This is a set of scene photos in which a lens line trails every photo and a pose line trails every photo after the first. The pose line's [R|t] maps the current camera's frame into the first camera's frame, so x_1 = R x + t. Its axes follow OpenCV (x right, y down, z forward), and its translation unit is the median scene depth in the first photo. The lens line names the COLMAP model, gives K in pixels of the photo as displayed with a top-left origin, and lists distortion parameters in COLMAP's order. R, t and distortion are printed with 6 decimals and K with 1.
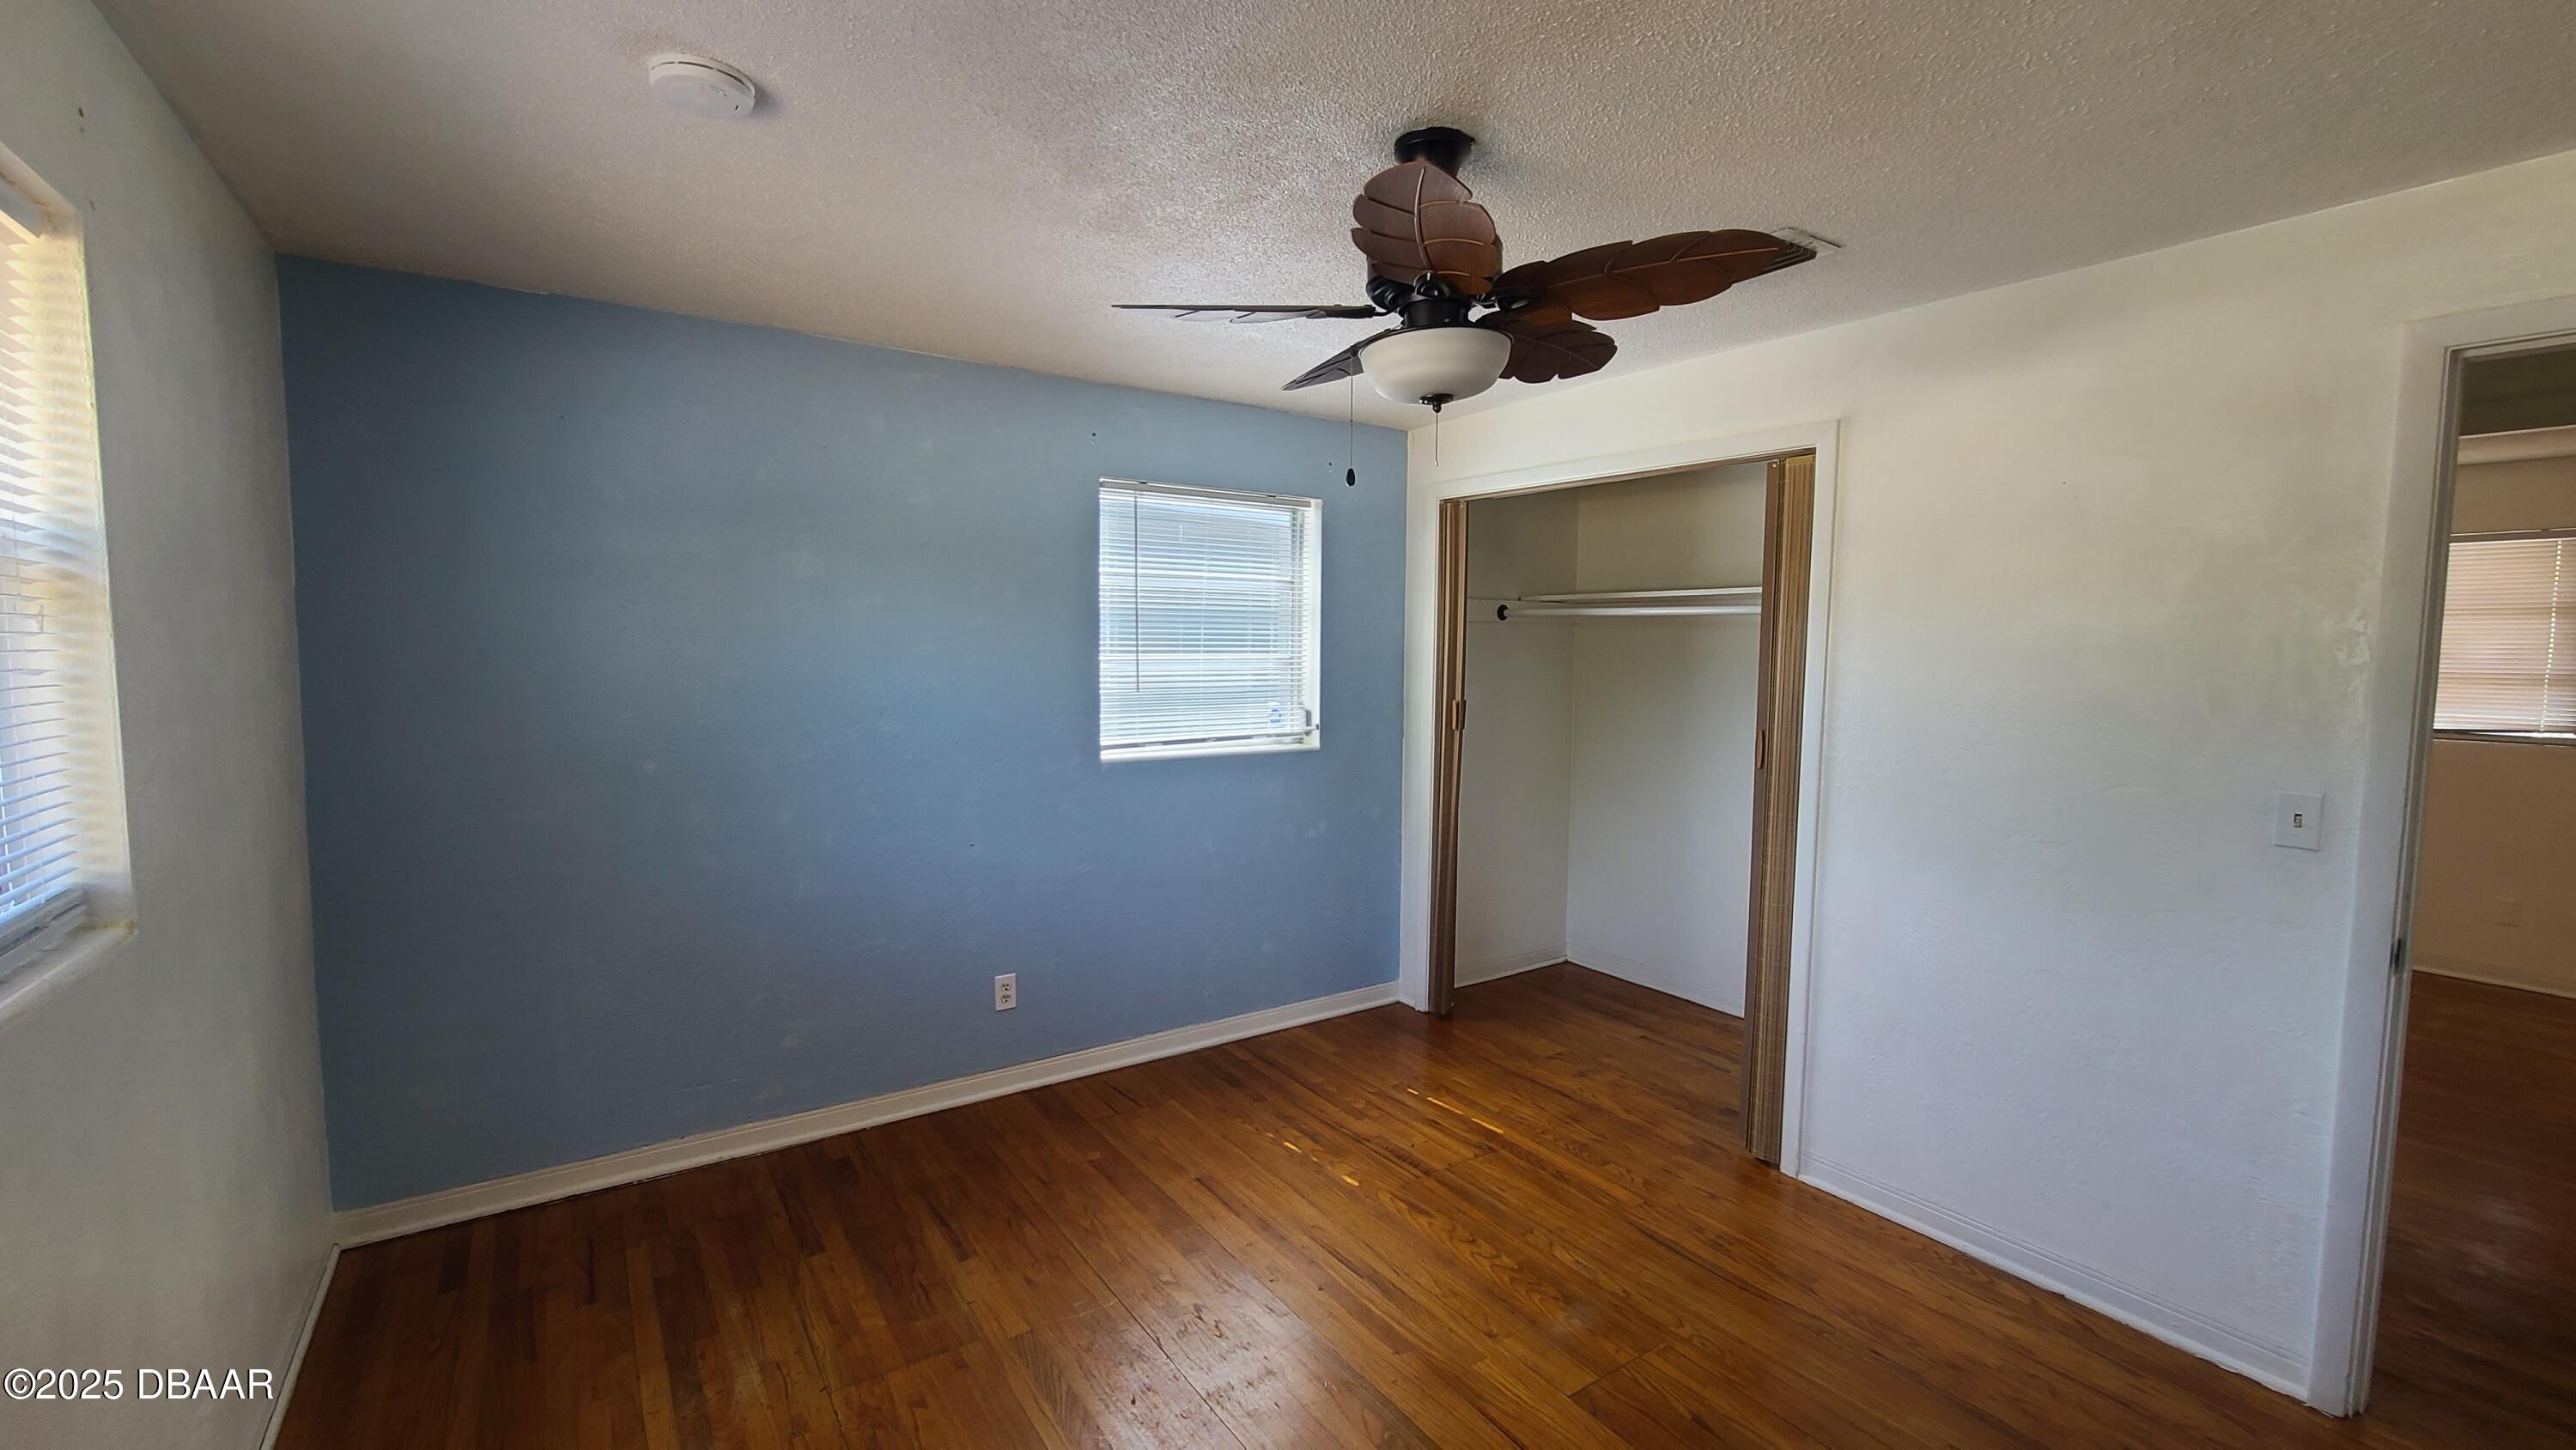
lens RADIAL K [[1057.7, 0, 1284.2], [0, 1057.7, 723.3], [0, 0, 1]] dist [0.001978, 0.000061]
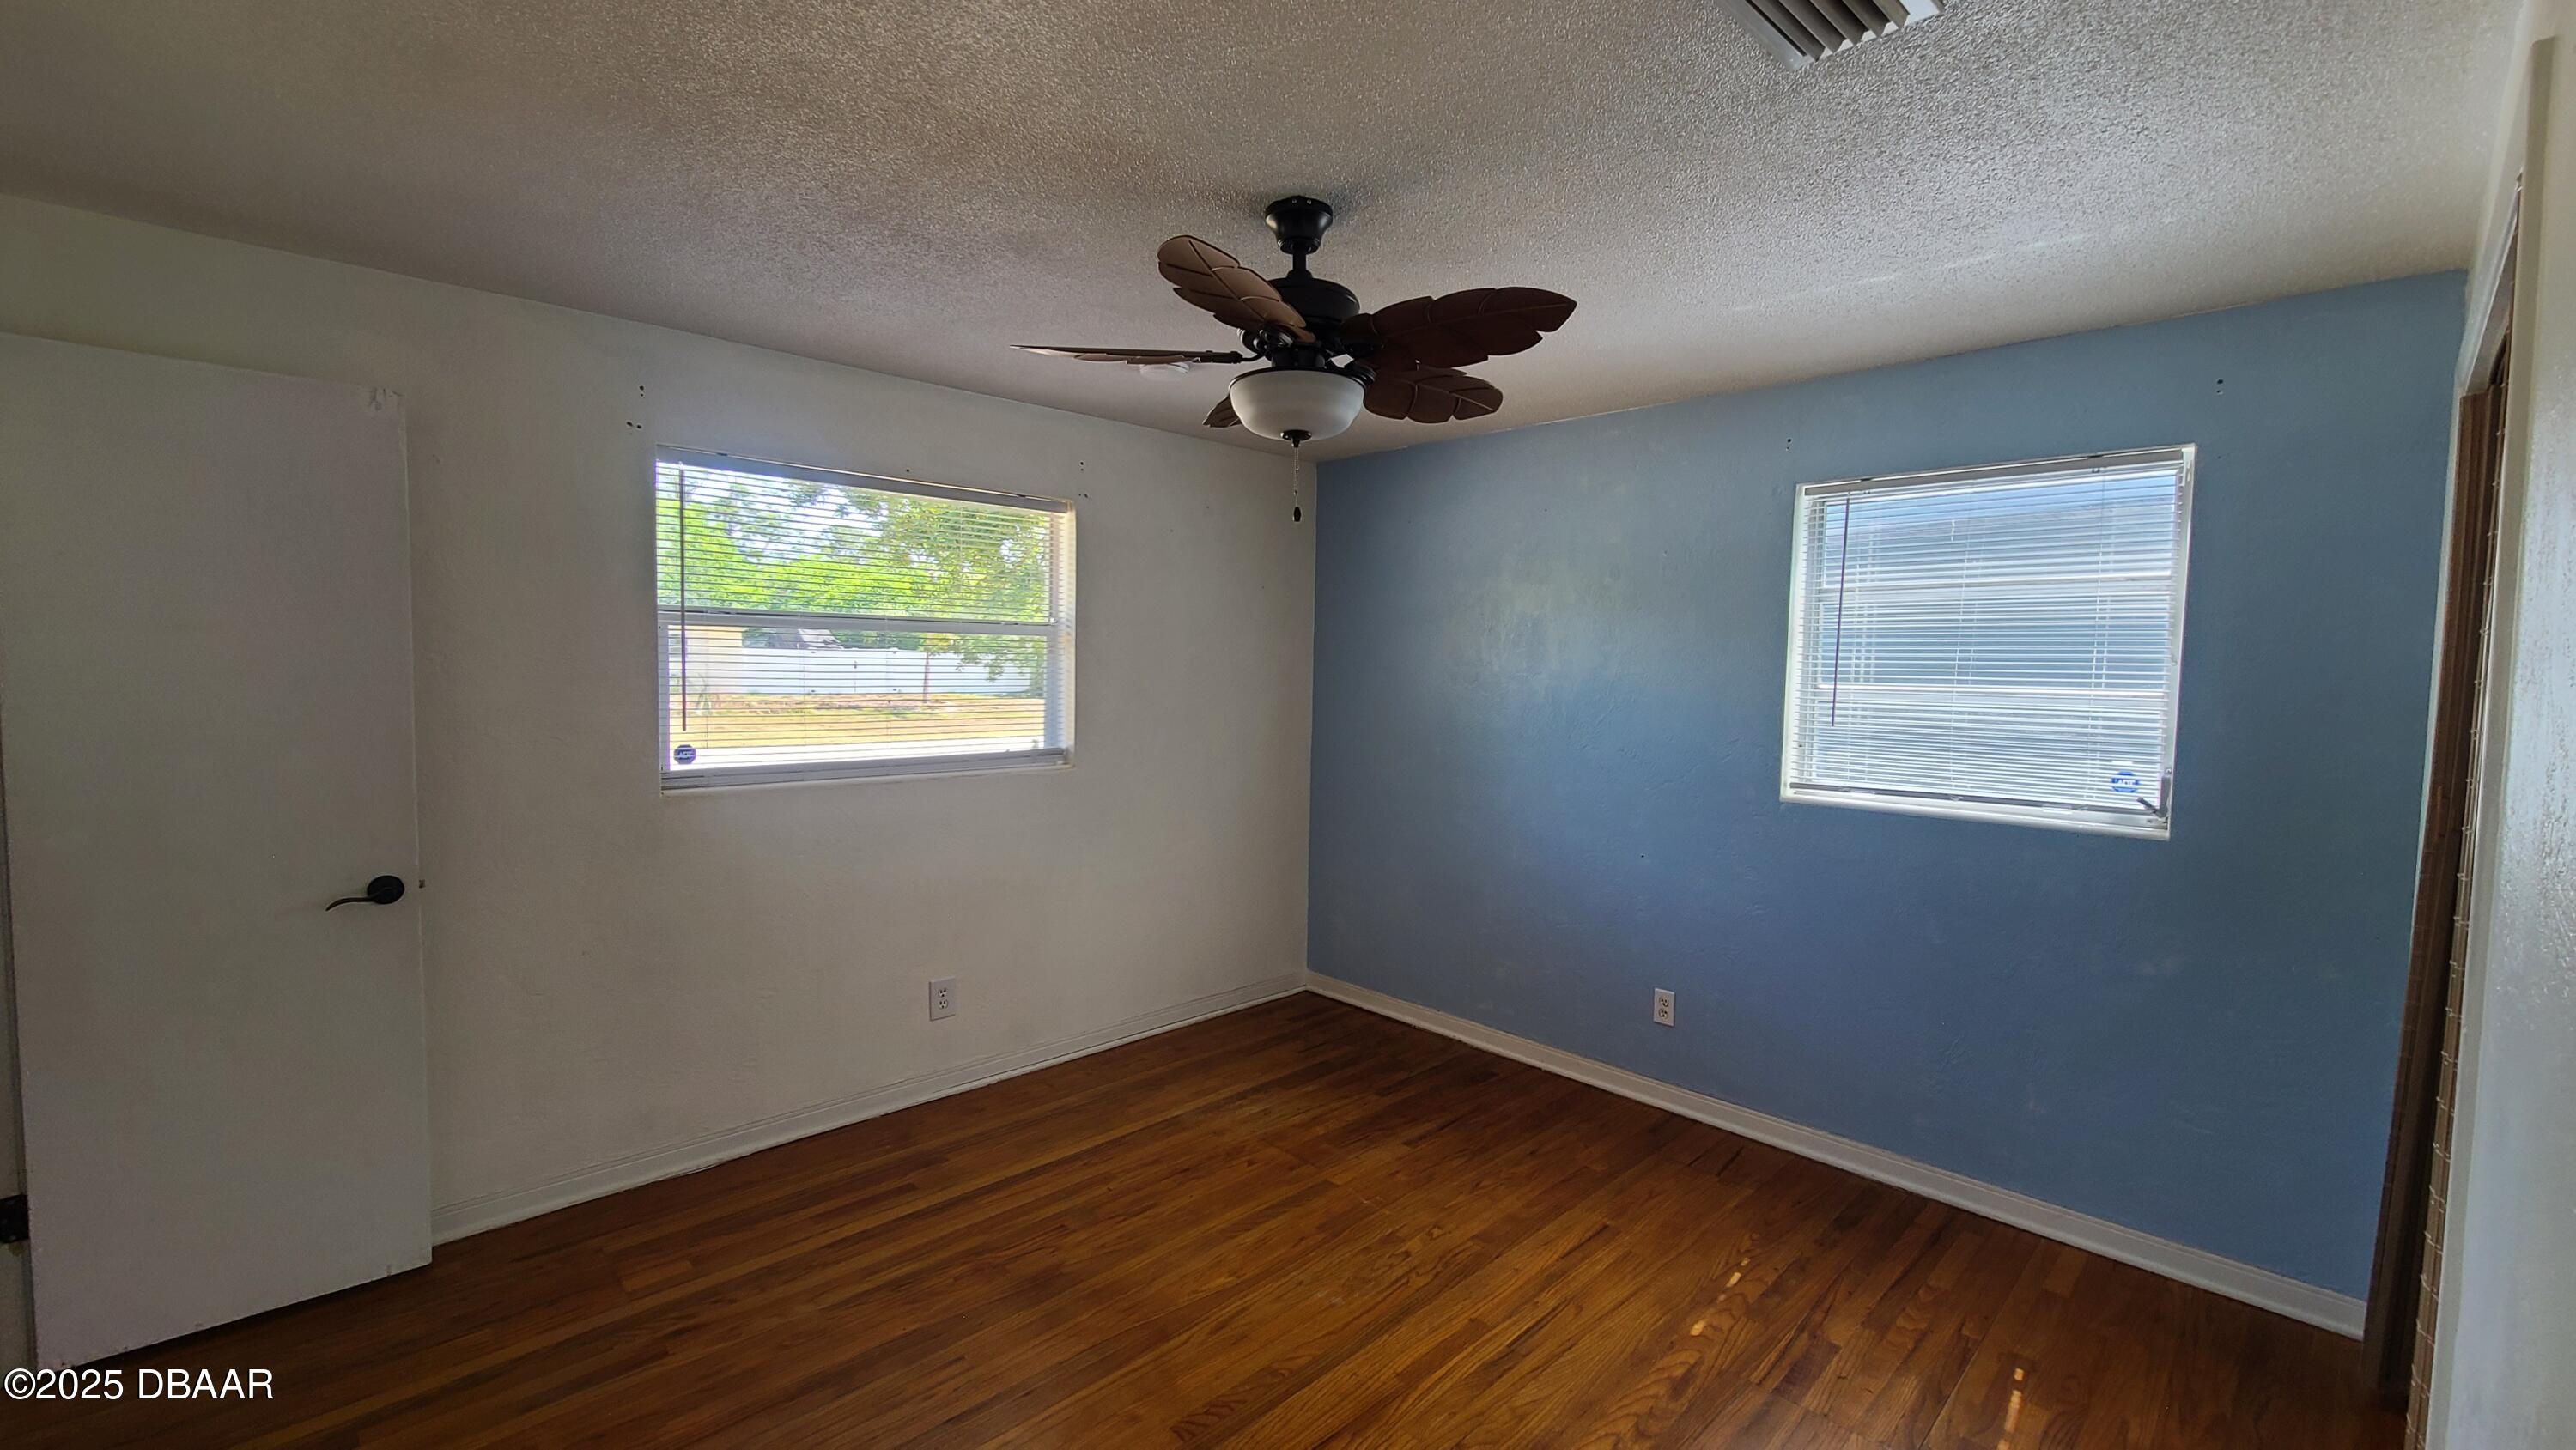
lens RADIAL K [[1057.7, 0, 1284.2], [0, 1057.7, 723.3], [0, 0, 1]] dist [0.001978, 0.000061]
pose [[0.174923, 0.052073, -0.983204, 0.723496], [-0.090323, 0.995238, 0.036640, -0.026035], [0.980430, 0.082397, 0.178794, 0.471636]]
